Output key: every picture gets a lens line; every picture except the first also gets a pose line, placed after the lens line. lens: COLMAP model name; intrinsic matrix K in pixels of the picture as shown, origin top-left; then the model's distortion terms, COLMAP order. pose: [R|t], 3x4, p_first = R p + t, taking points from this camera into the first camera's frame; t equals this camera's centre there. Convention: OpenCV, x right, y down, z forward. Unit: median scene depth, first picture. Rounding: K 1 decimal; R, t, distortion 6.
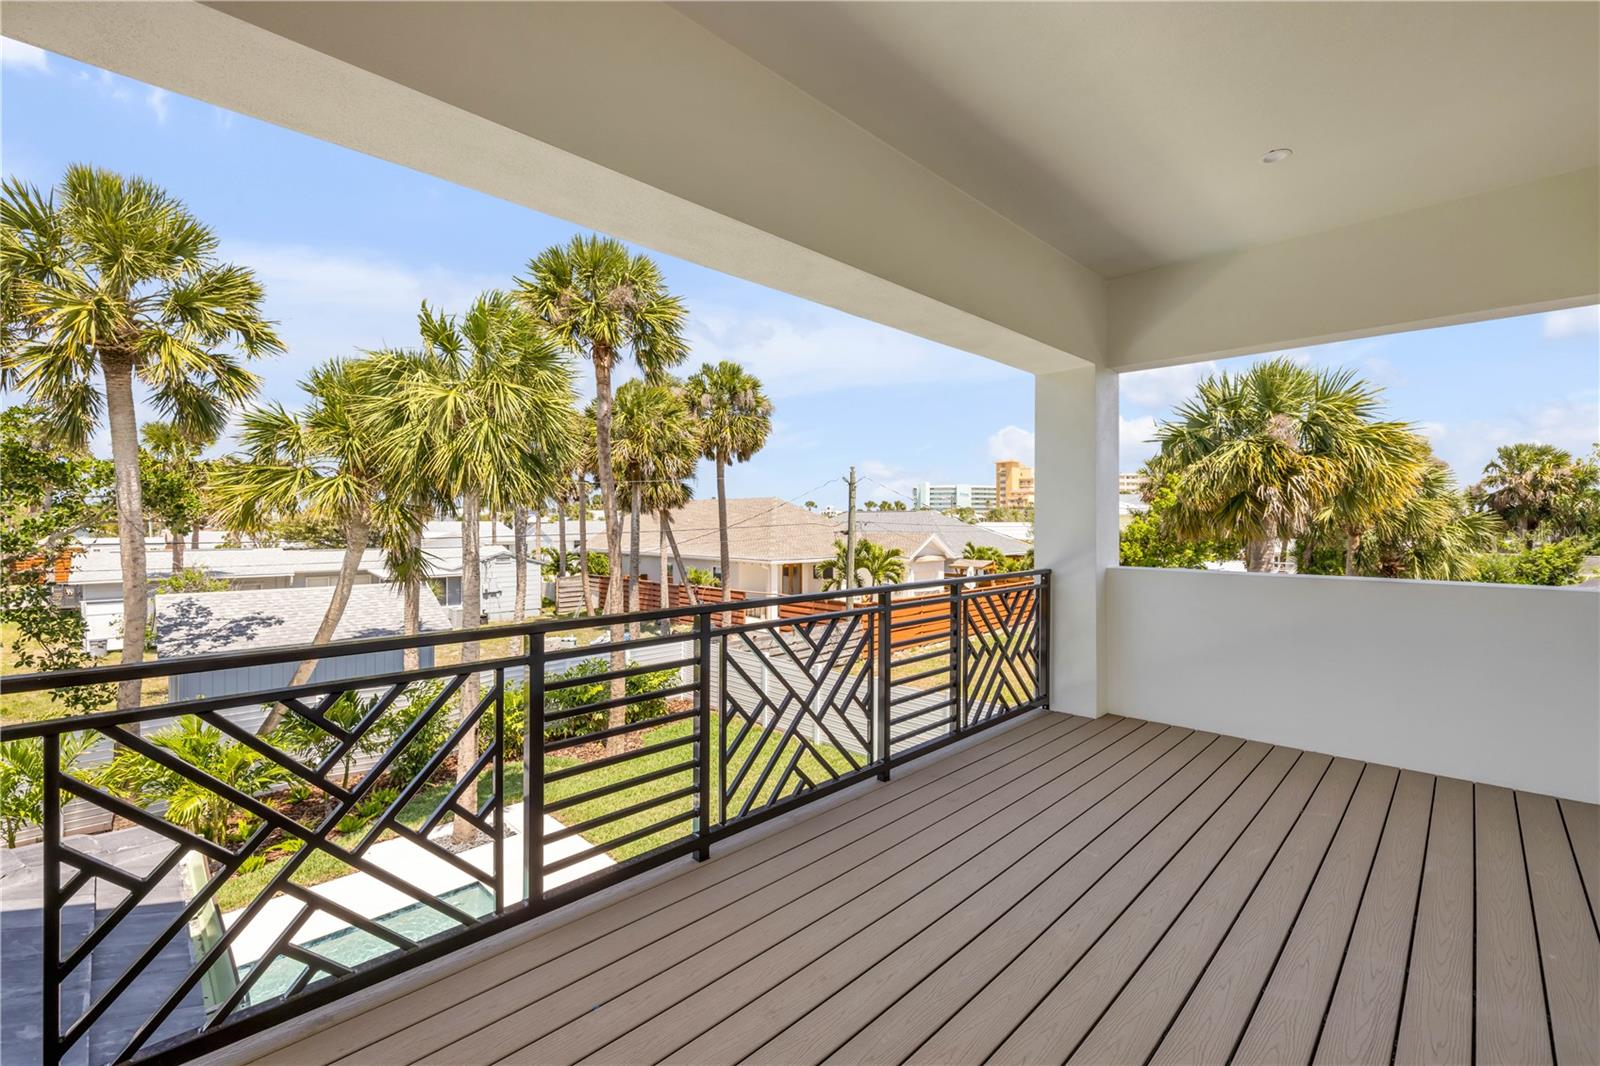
lens RADIAL K [[691.3, 0, 794.7], [0, 691.3, 518.5], [0, 0, 1]] dist [0.000545, -0.000558]
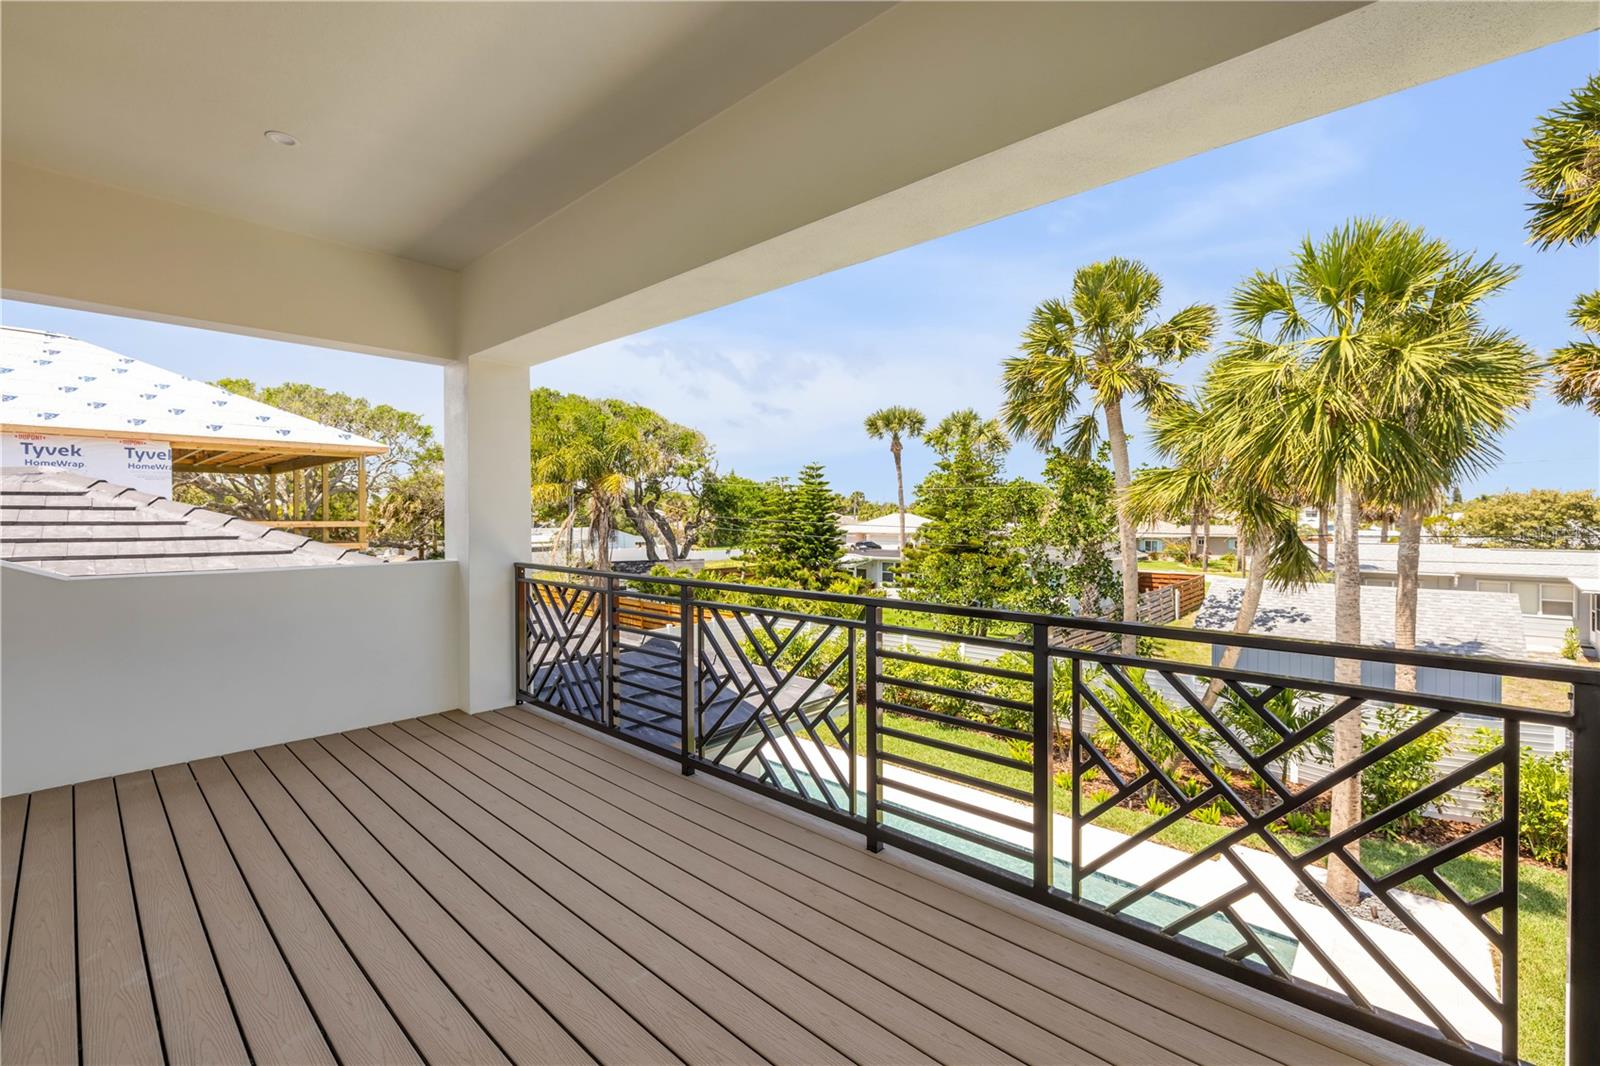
lens RADIAL K [[676.2, 0, 799.2], [0, 676.2, 521.9], [0, 0, 1]] dist [0.005666, -0.000046]
pose [[0.053284, 0.010156, -0.998528, 0.820915], [0.004889, 0.999934, 0.010431, 0.003976], [0.998567, -0.005437, 0.053231, 0.822714]]
